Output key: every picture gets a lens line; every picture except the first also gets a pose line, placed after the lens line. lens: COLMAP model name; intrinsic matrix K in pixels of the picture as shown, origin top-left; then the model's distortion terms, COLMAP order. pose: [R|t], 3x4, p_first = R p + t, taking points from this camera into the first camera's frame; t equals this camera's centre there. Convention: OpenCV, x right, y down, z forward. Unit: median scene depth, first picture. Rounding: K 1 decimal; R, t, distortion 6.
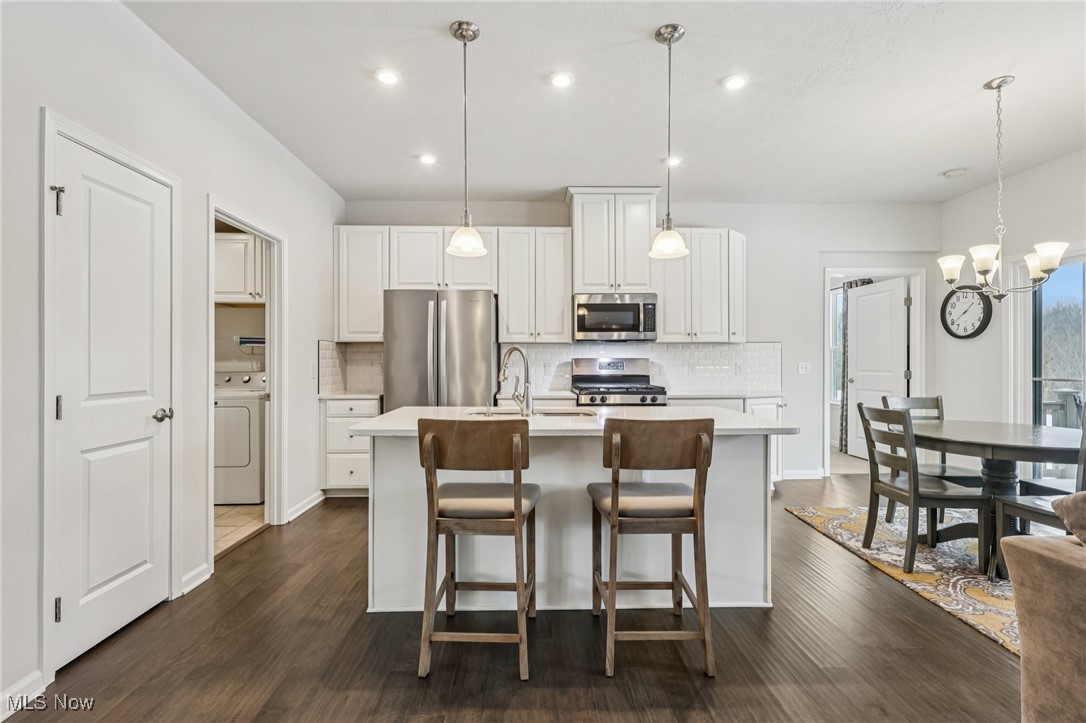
lens RADIAL K [[506.8, 0, 539.7], [0, 506.8, 360.1], [0, 0, 1]] dist [-0.001043, -0.000104]
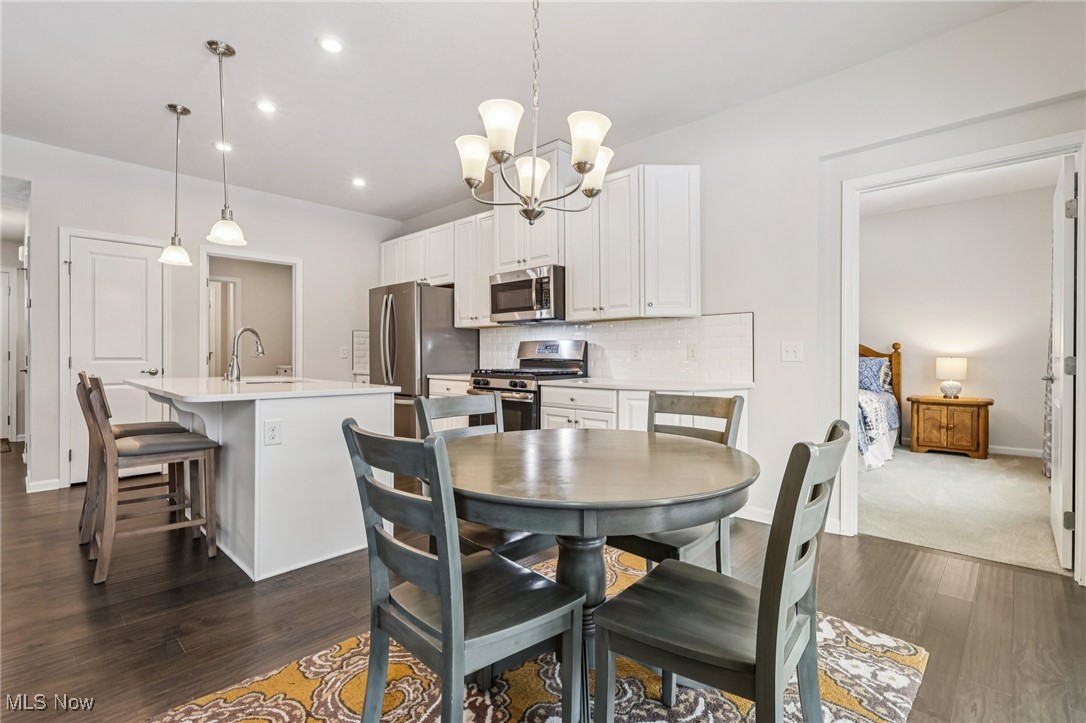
lens RADIAL K [[501.2, 0, 534.9], [0, 501.2, 357.3], [0, 0, 1]] dist [0.001101, 0.000576]
pose [[0.702626, 0.006648, -0.711528, 0.867068], [-0.002007, 0.999971, 0.007361, 0.022278], [0.711557, -0.003744, 0.702619, 0.396058]]
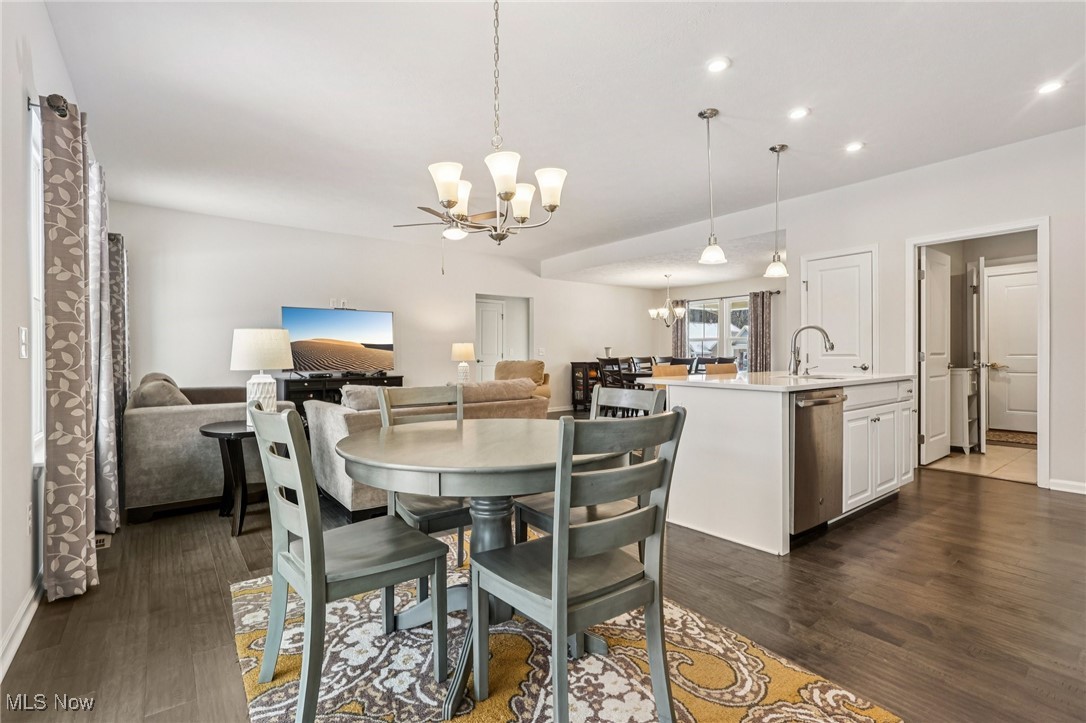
lens RADIAL K [[508.9, 0, 546.3], [0, 508.9, 358.5], [0, 0, 1]] dist [0.027372, 0.000052]
pose [[-0.790092, 0.006906, -0.612949, 0.863980], [0.004192, 0.999974, 0.005863, 0.032032], [0.612974, 0.002063, -0.790101, 1.041039]]
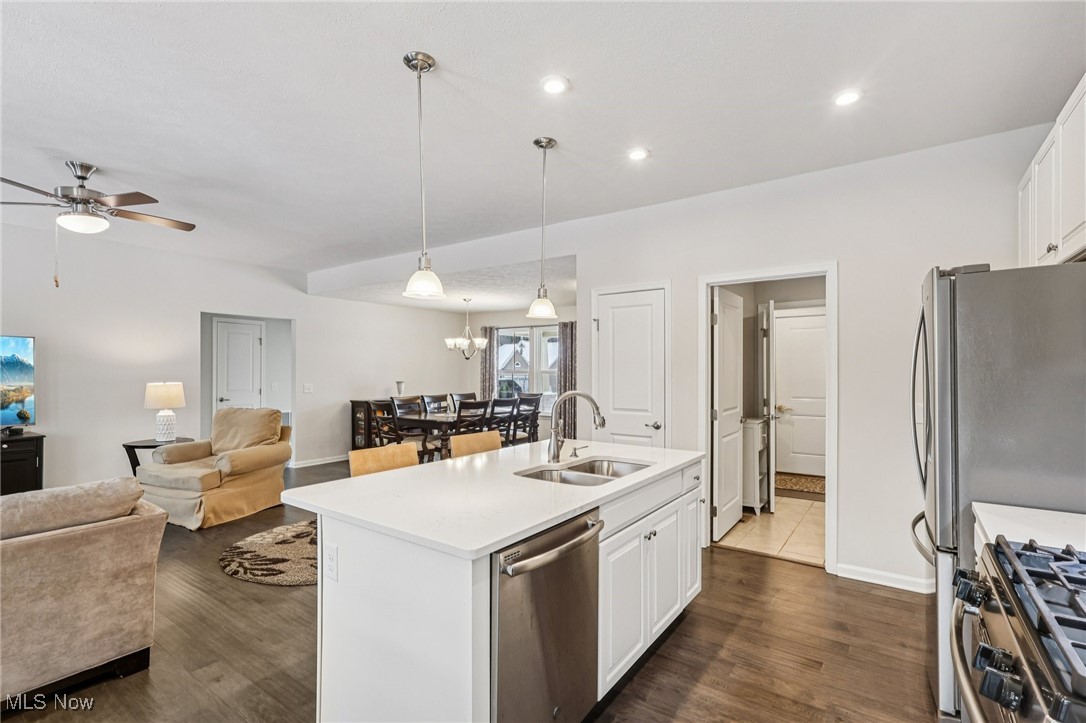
lens RADIAL K [[512.0, 0, 527.8], [0, 512.0, 373.0], [0, 0, 1]] dist [0.032353, -0.000018]
pose [[-0.602944, 0.001962, -0.797781, 0.505041], [-0.002864, 0.999985, 0.004624, -0.042332], [0.797778, 0.005073, -0.602930, 0.954293]]
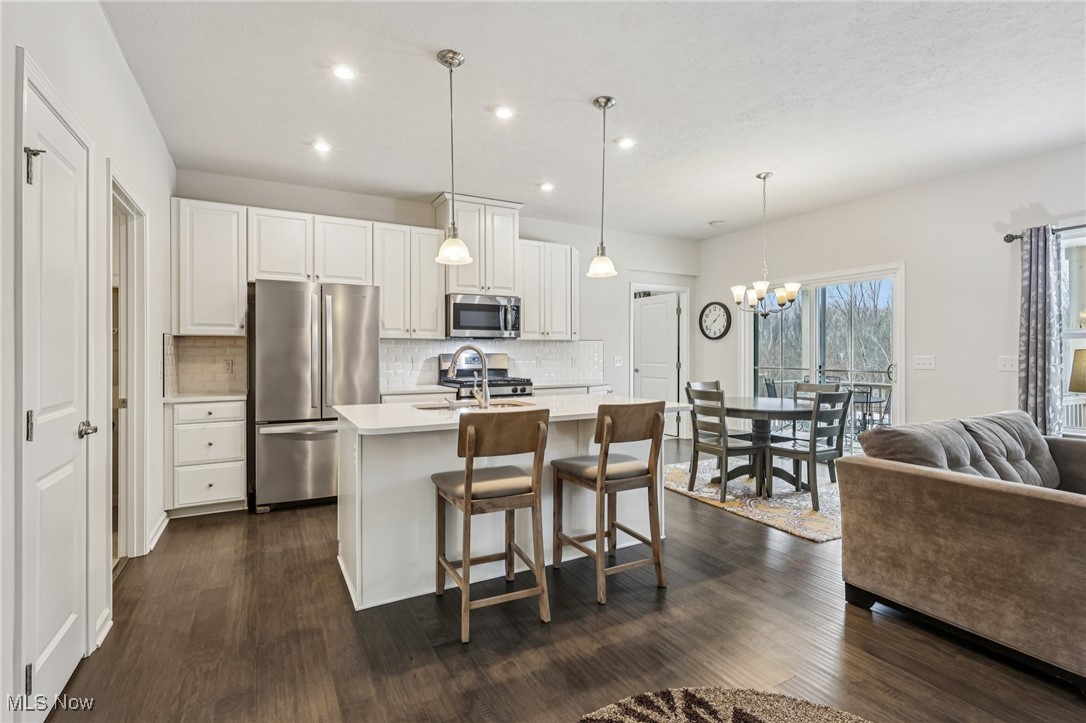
lens RADIAL K [[503.4, 0, 543.8], [0, 503.4, 351.9], [0, 0, 1]] dist [-0.007357, -0.000213]
pose [[0.887288, -0.000392, 0.461215, -0.257543], [0.000358, 1.000000, 0.000161, -0.008789], [-0.461215, 0.000022, 0.887288, -0.030167]]
